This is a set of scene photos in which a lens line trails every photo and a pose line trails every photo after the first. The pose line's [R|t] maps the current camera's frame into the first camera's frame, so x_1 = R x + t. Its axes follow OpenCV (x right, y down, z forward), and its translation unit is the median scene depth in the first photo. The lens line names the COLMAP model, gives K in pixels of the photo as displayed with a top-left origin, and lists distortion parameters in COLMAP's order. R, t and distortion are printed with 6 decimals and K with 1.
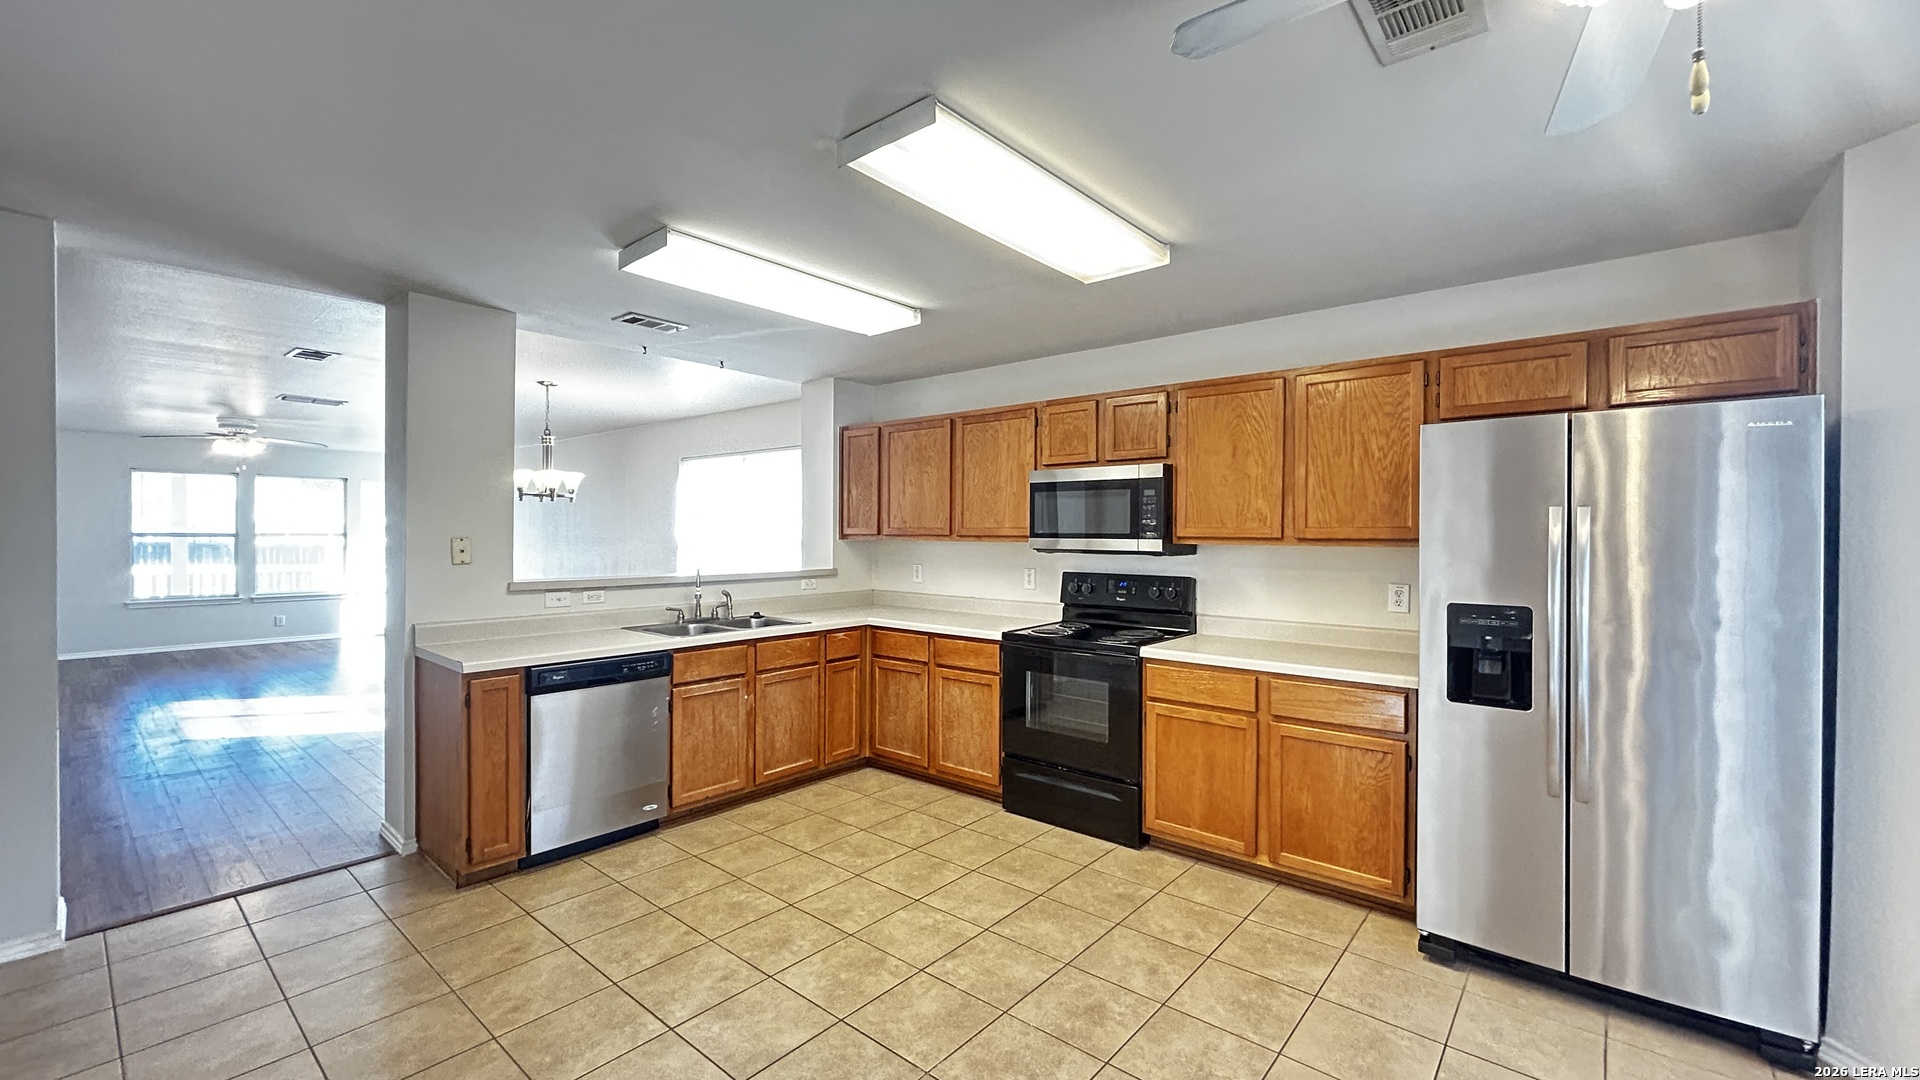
lens RADIAL K [[766.0, 0, 963.3], [0, 766.0, 537.3], [0, 0, 1]] dist [-0.002403, -0.000122]
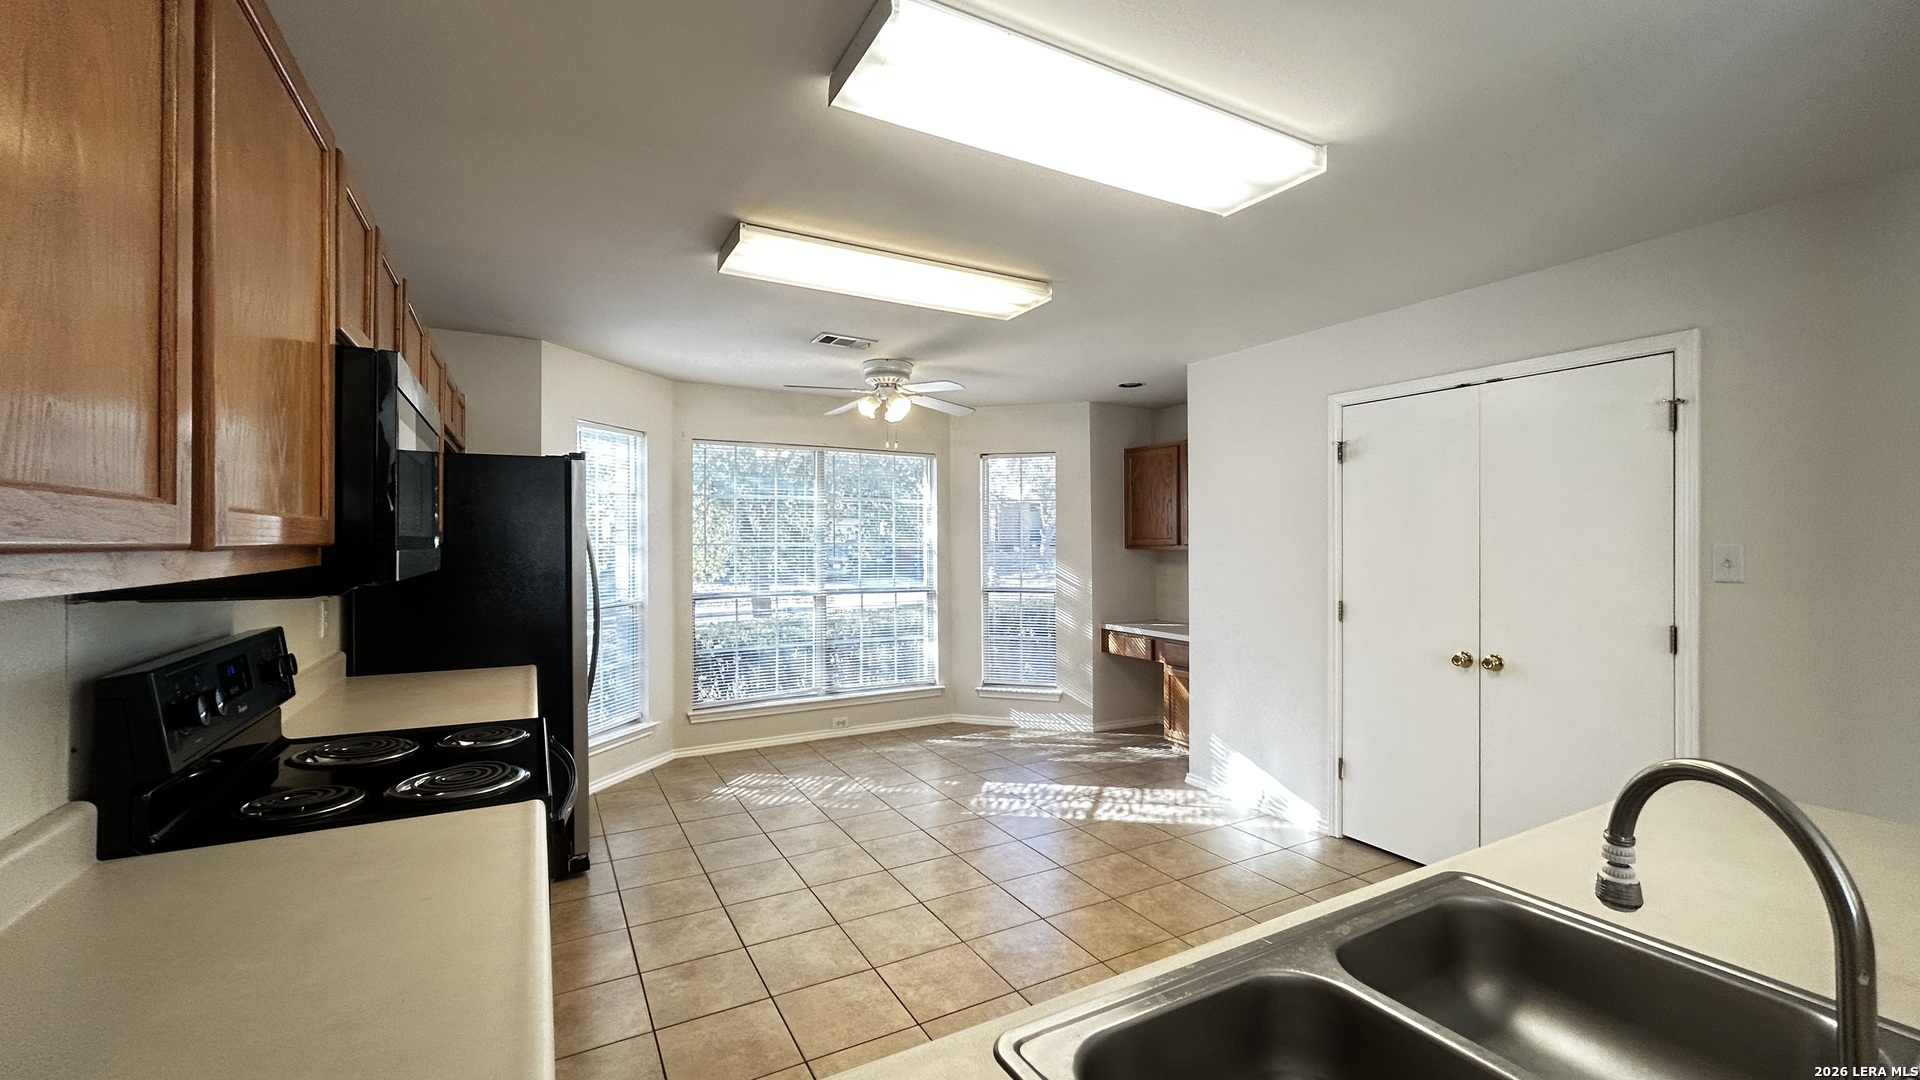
lens RADIAL K [[778.4, 0, 964.0], [0, 778.4, 546.7], [0, 0, 1]] dist [-0.000155, 0.000075]
pose [[-0.933984, -0.008383, 0.357216, -0.152595], [-0.003185, 0.999880, 0.015137, -0.003374], [-0.357300, 0.012999, -0.933899, 0.696017]]
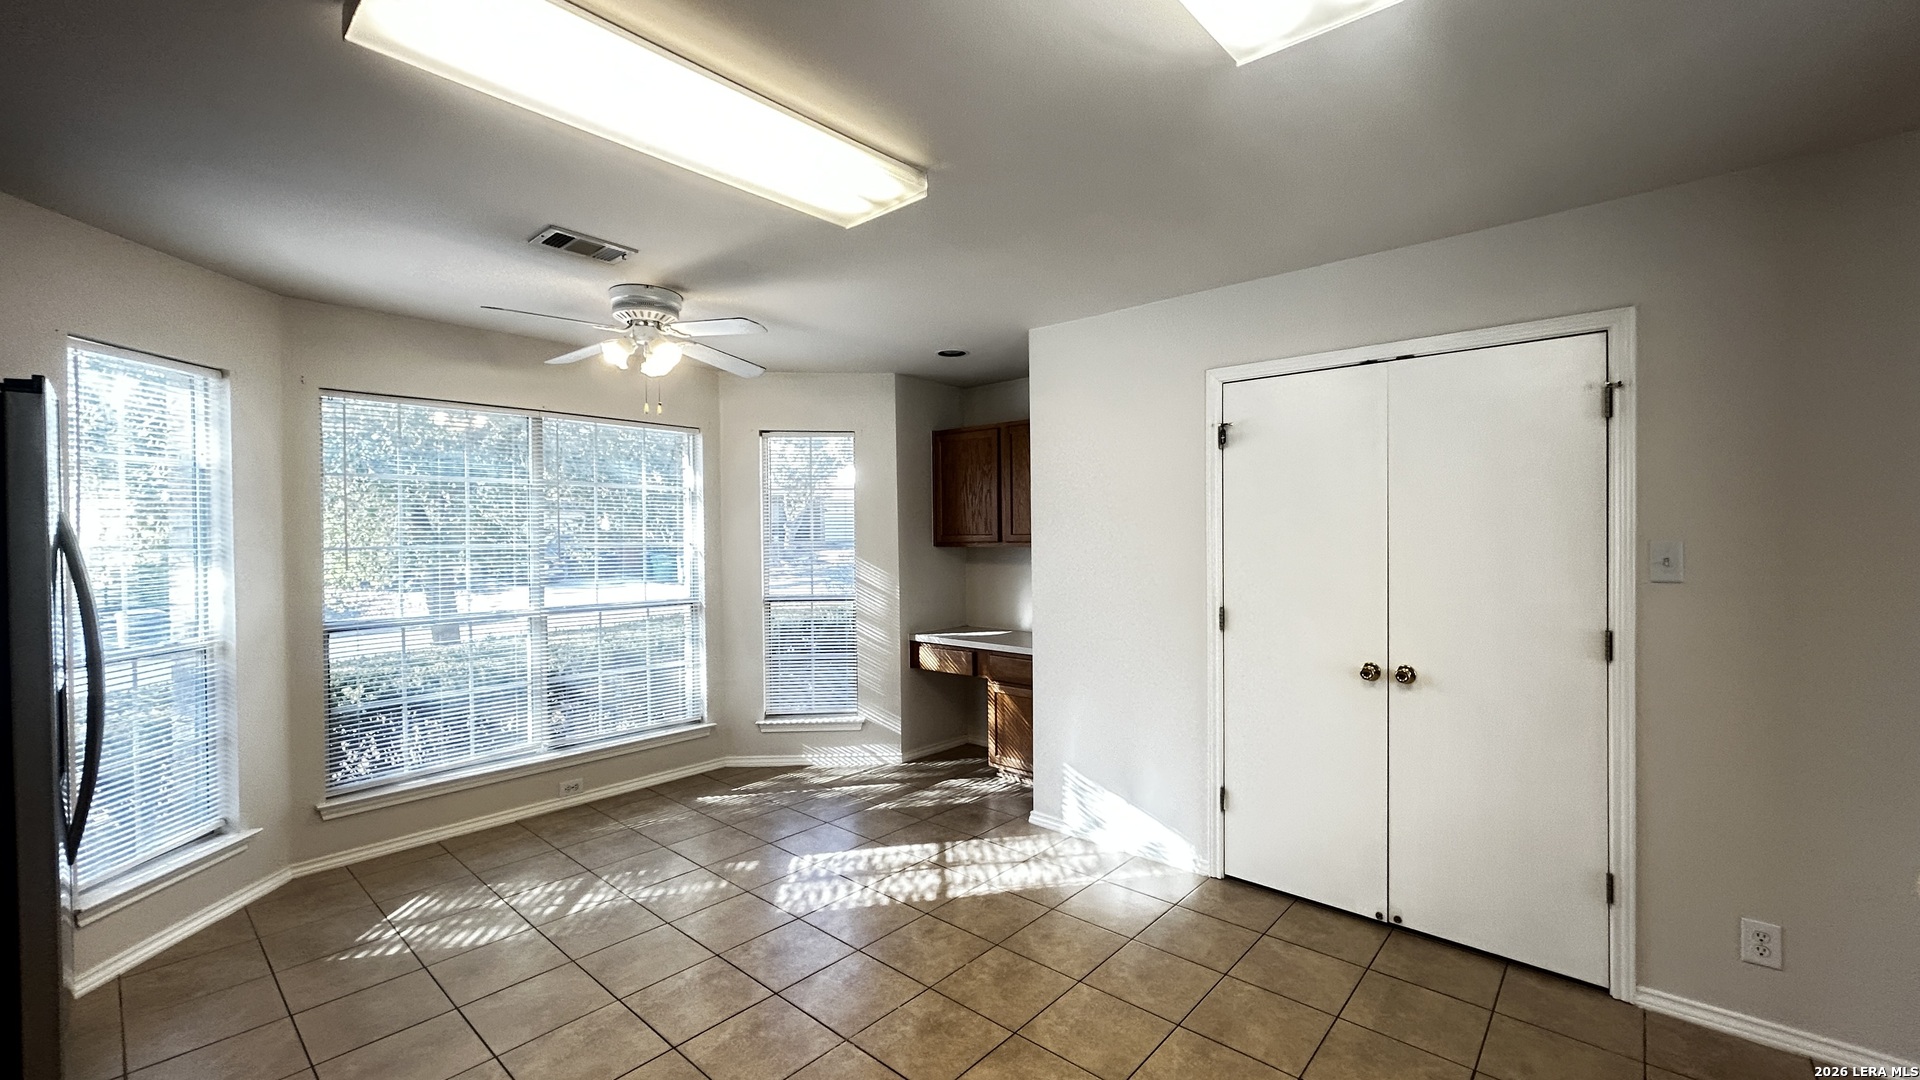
lens RADIAL K [[769.3, 0, 964.8], [0, 769.3, 542.2], [0, 0, 1]] dist [-0.007171, 0.000177]
pose [[-0.999734, 0.000158, 0.023062, -0.064384], [0.000580, 0.999833, 0.018261, -0.005982], [-0.023055, 0.018269, -0.999567, 0.571963]]
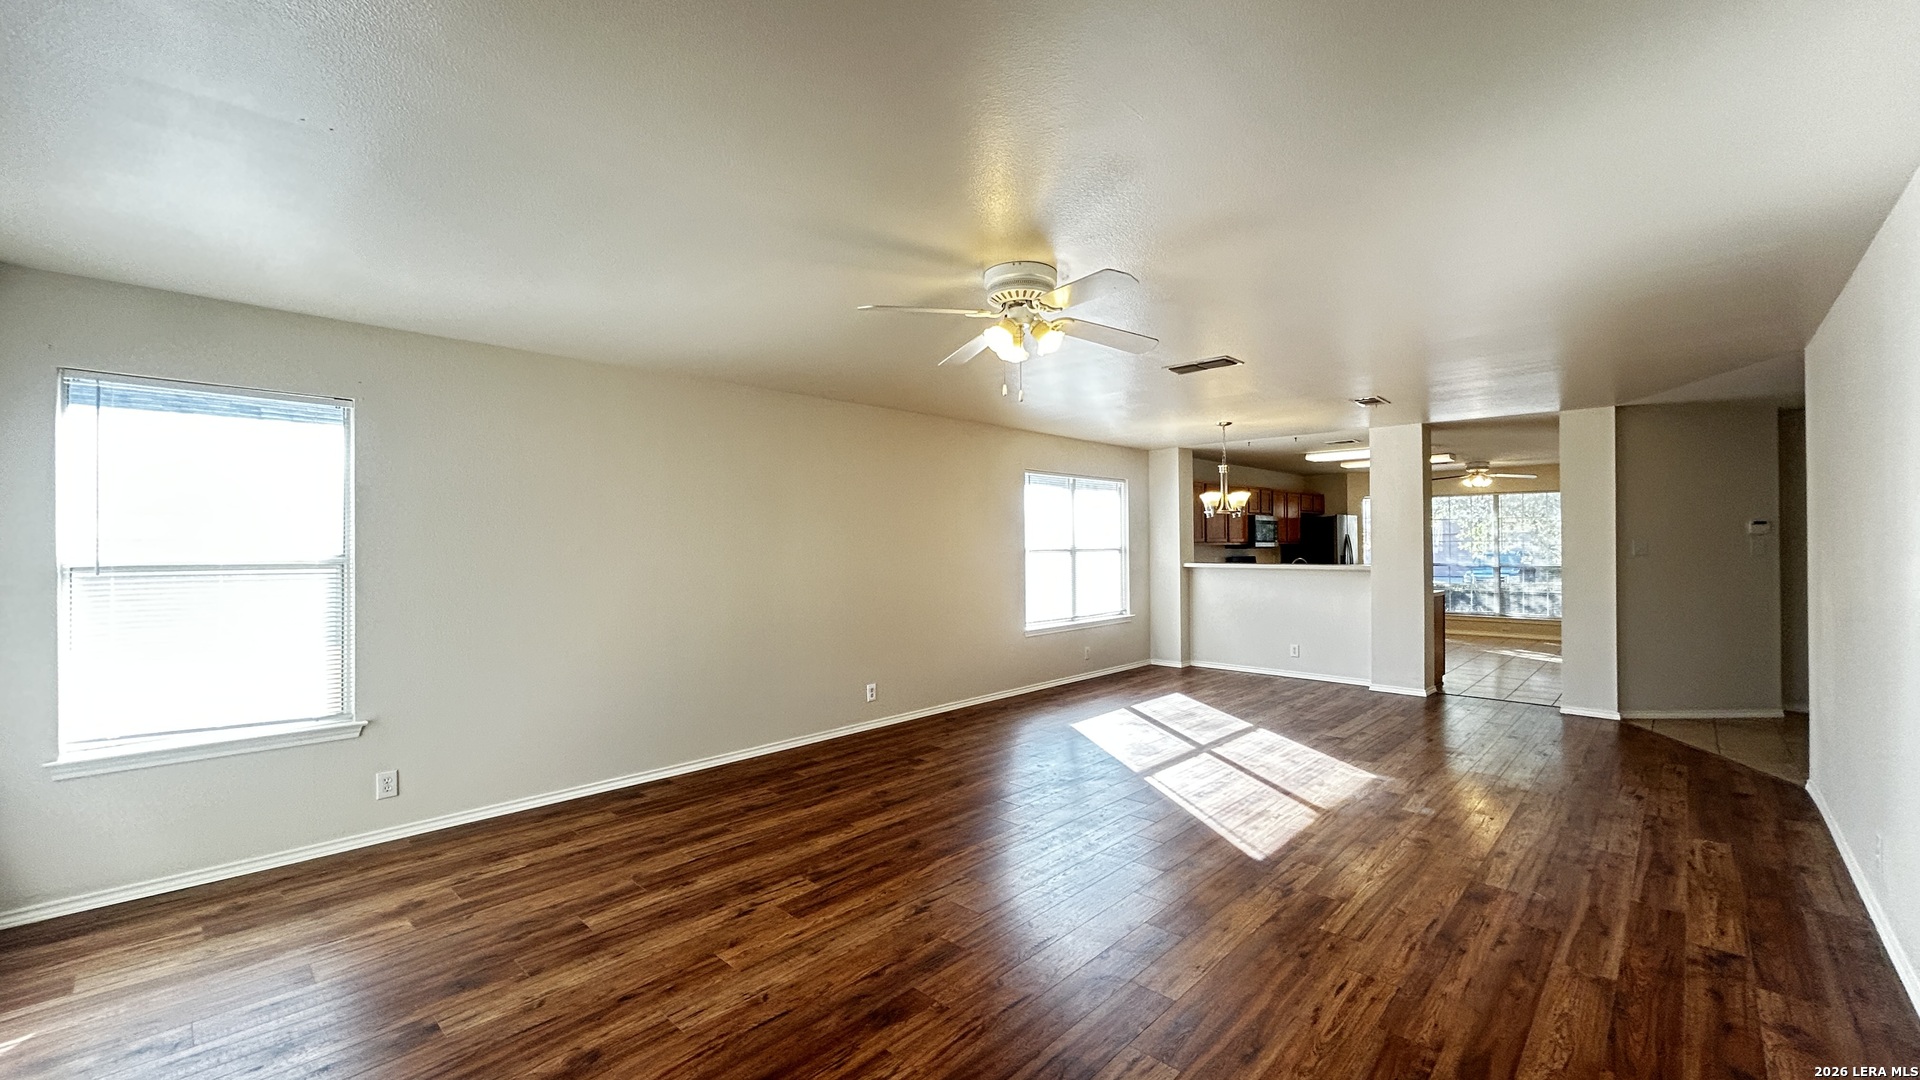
lens RADIAL K [[770.4, 0, 963.1], [0, 770.4, 538.3], [0, 0, 1]] dist [0.000029, 0.000240]
pose [[0.060449, 0.000013, 0.998171, -1.362800], [0.012262, 0.999925, -0.000755, -0.012073], [-0.998096, 0.012285, 0.060445, 1.003890]]
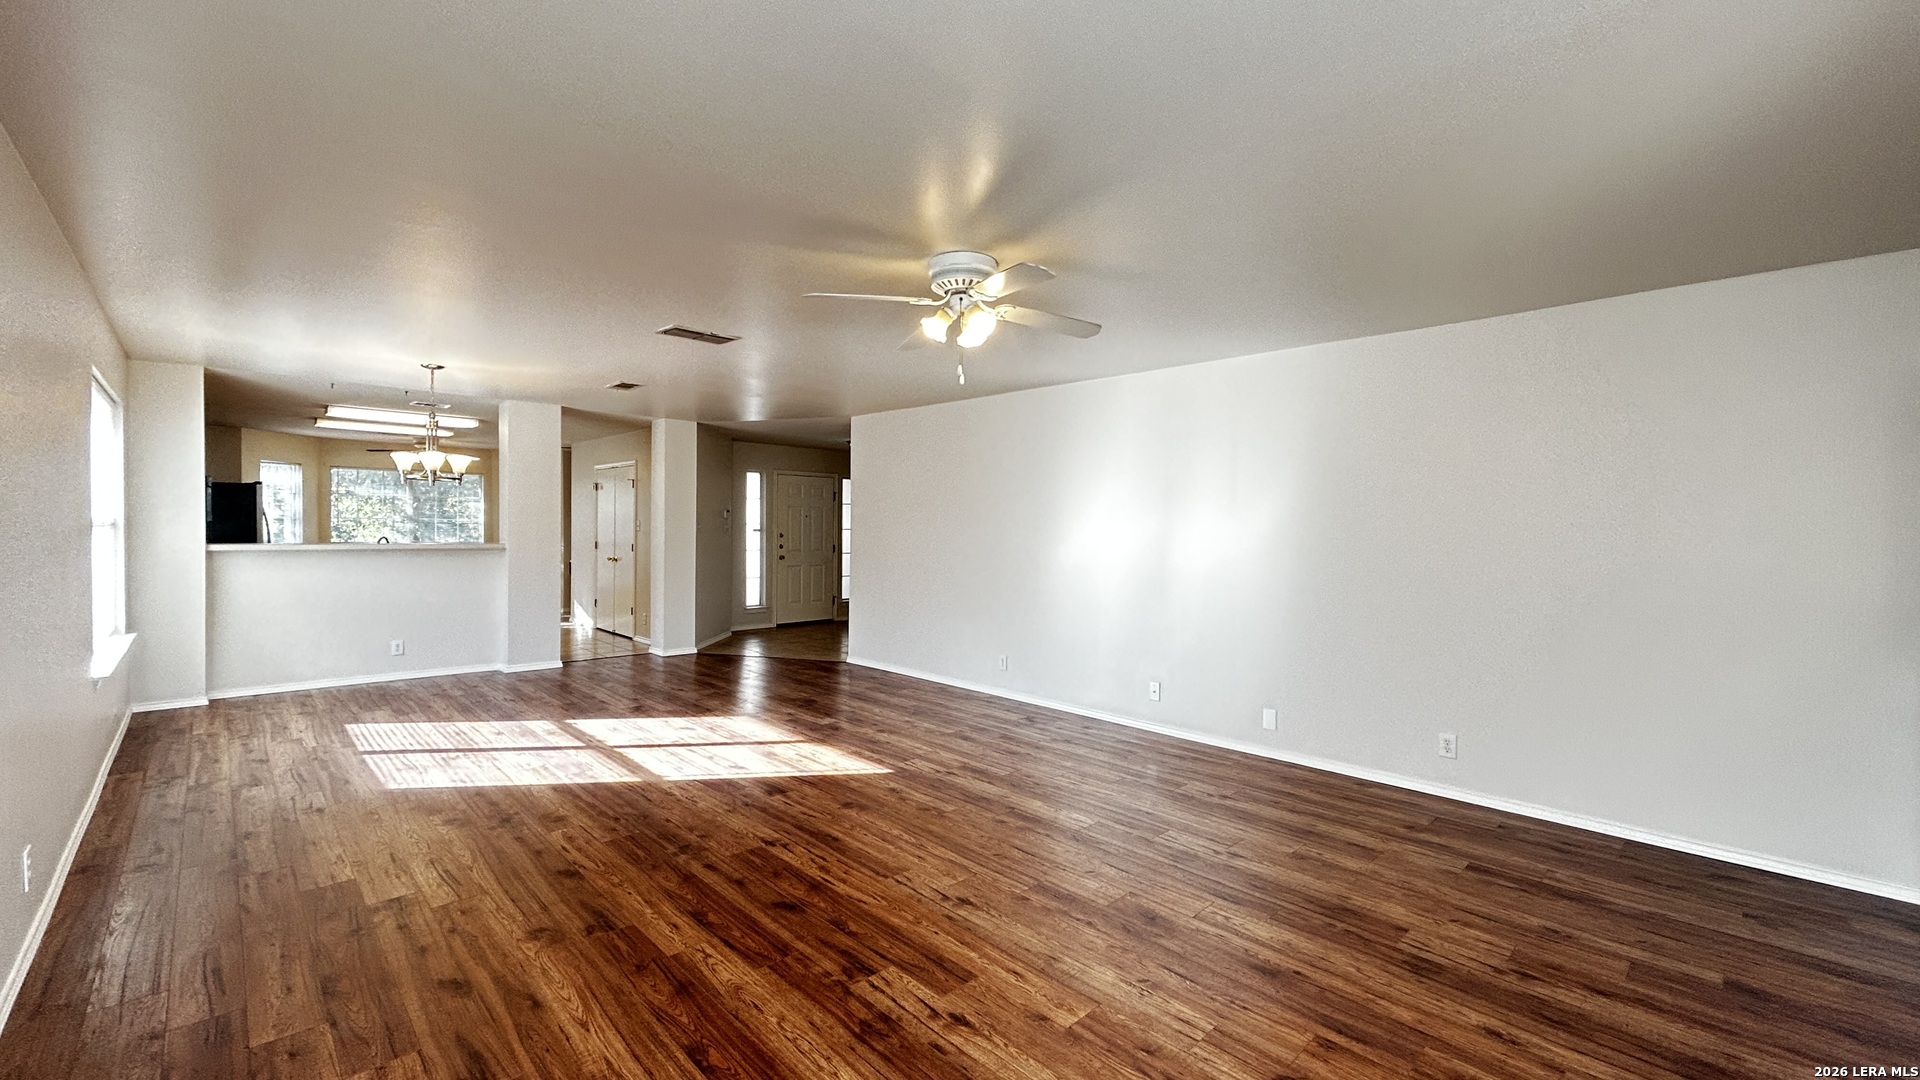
lens RADIAL K [[770.4, 0, 963.1], [0, 770.4, 538.3], [0, 0, 1]] dist [0.000029, 0.000240]
pose [[-0.994677, -0.019566, 0.101168, -0.993101], [-0.017436, 0.999608, 0.021897, -0.007636], [-0.101557, 0.020017, -0.994628, 1.435010]]
